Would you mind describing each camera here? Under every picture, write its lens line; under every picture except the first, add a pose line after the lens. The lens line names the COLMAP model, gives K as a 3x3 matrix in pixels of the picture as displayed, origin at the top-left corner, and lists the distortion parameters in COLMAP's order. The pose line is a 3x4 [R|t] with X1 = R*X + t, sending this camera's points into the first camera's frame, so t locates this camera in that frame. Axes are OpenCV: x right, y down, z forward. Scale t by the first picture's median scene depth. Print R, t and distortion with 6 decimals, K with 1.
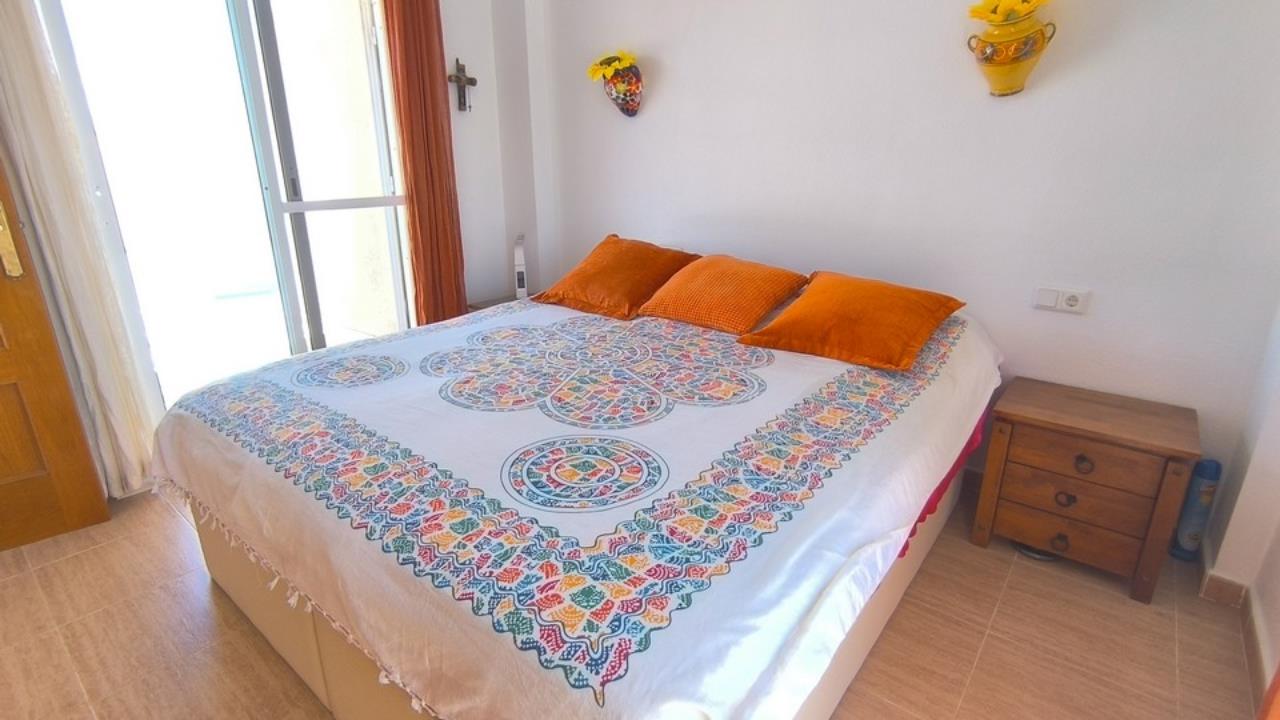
lens RADIAL K [[604.9, 0, 643.4], [0, 604.9, 361.9], [0, 0, 1]] dist [-0.034167, 0.018986]
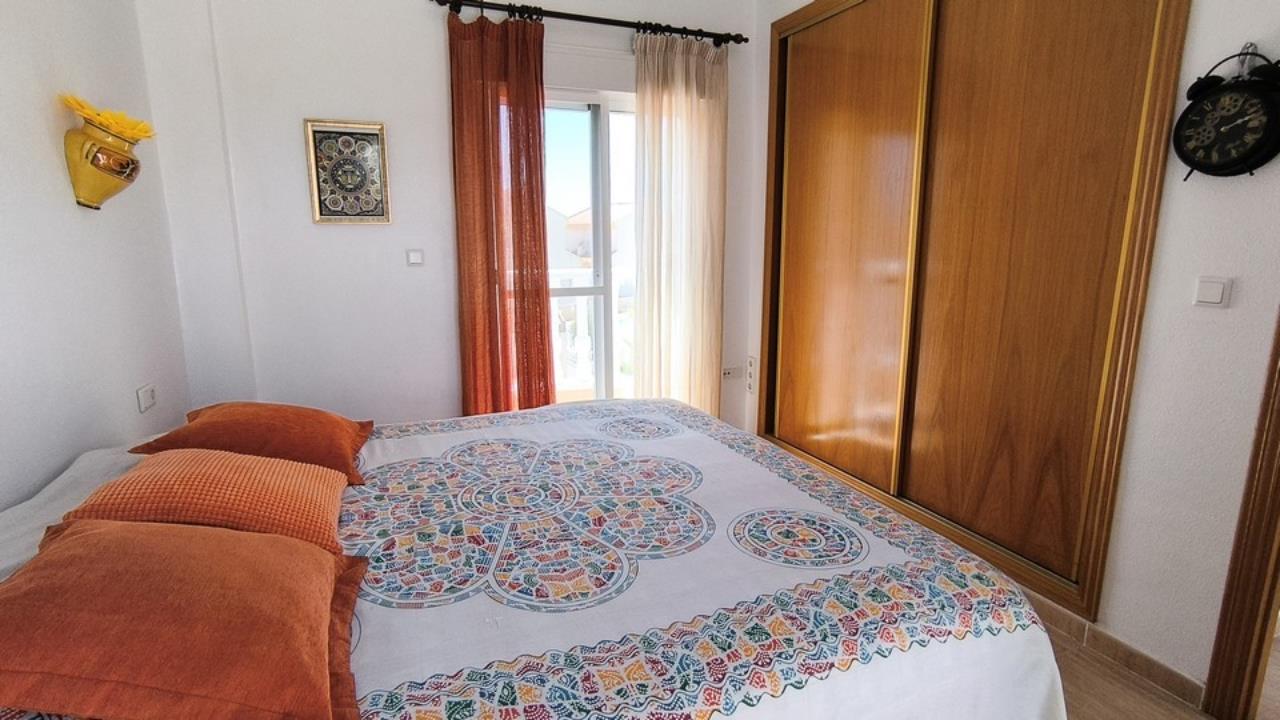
lens RADIAL K [[604.9, 0, 643.4], [0, 604.9, 361.9], [0, 0, 1]] dist [-0.034167, 0.018986]
pose [[-0.878032, -0.091129, 0.469847, -0.698695], [0.161288, 0.867941, 0.469750, -0.629845], [-0.450607, 0.488236, -0.747381, 1.663300]]
